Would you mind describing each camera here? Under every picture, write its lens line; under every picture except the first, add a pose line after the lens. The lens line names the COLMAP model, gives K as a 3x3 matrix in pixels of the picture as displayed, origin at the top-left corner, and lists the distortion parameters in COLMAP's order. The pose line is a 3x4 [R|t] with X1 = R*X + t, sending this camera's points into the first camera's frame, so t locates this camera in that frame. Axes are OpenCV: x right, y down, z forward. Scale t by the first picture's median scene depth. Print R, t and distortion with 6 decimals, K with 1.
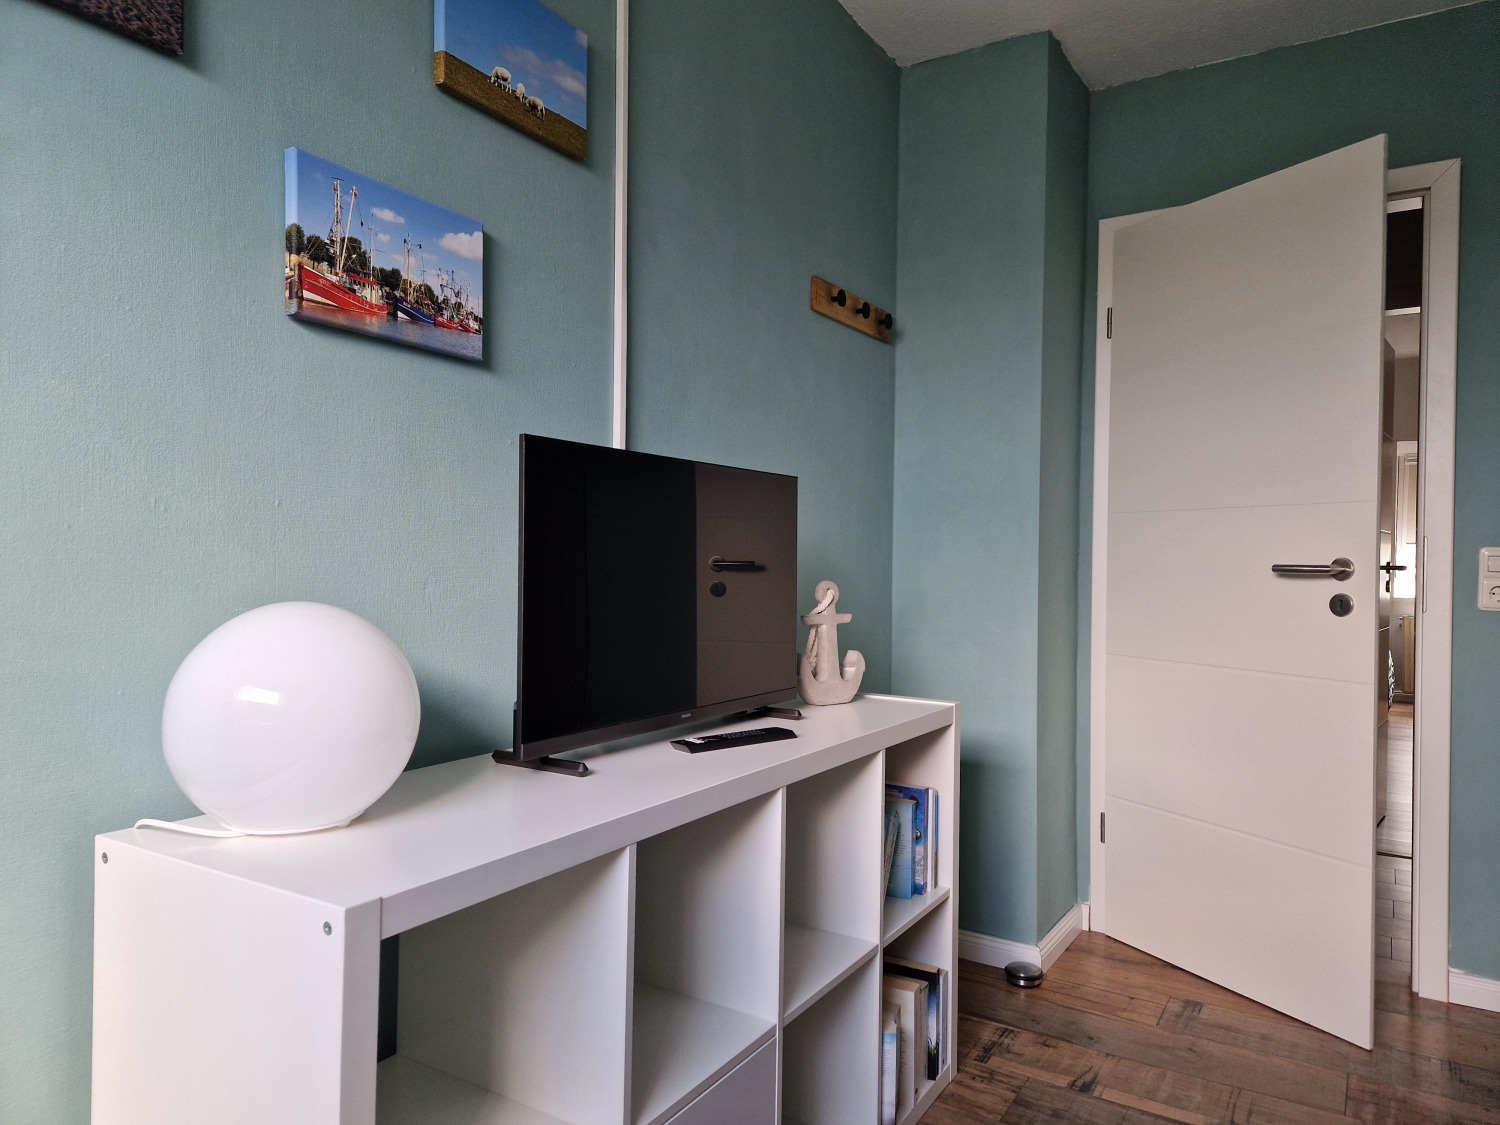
lens RADIAL K [[993.9, 0, 750.0], [0, 993.9, 562.5], [0, 0, 1]] dist [0.004690, 0.000427]
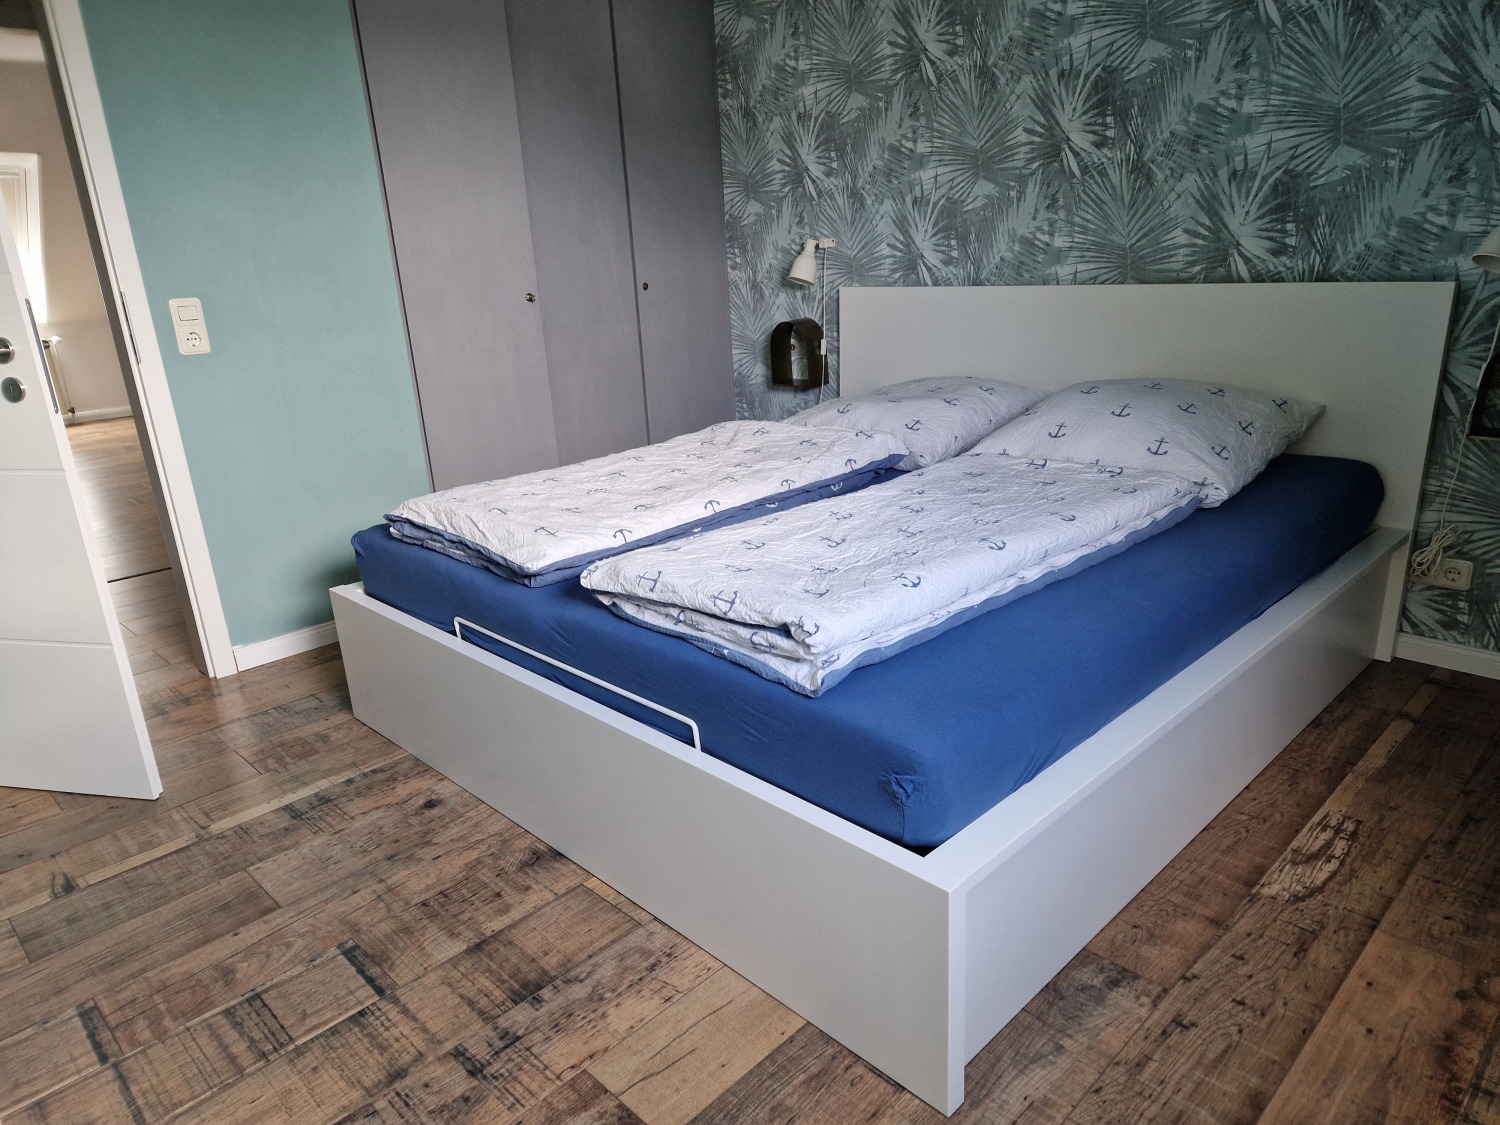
lens RADIAL K [[993.9, 0, 750.0], [0, 993.9, 562.5], [0, 0, 1]] dist [0.004690, 0.000427]
pose [[0.232122, -0.325864, 0.916478, -0.312126], [0.060631, 0.945228, 0.320730, -0.067450], [-0.970795, -0.018882, 0.239165, 0.084858]]
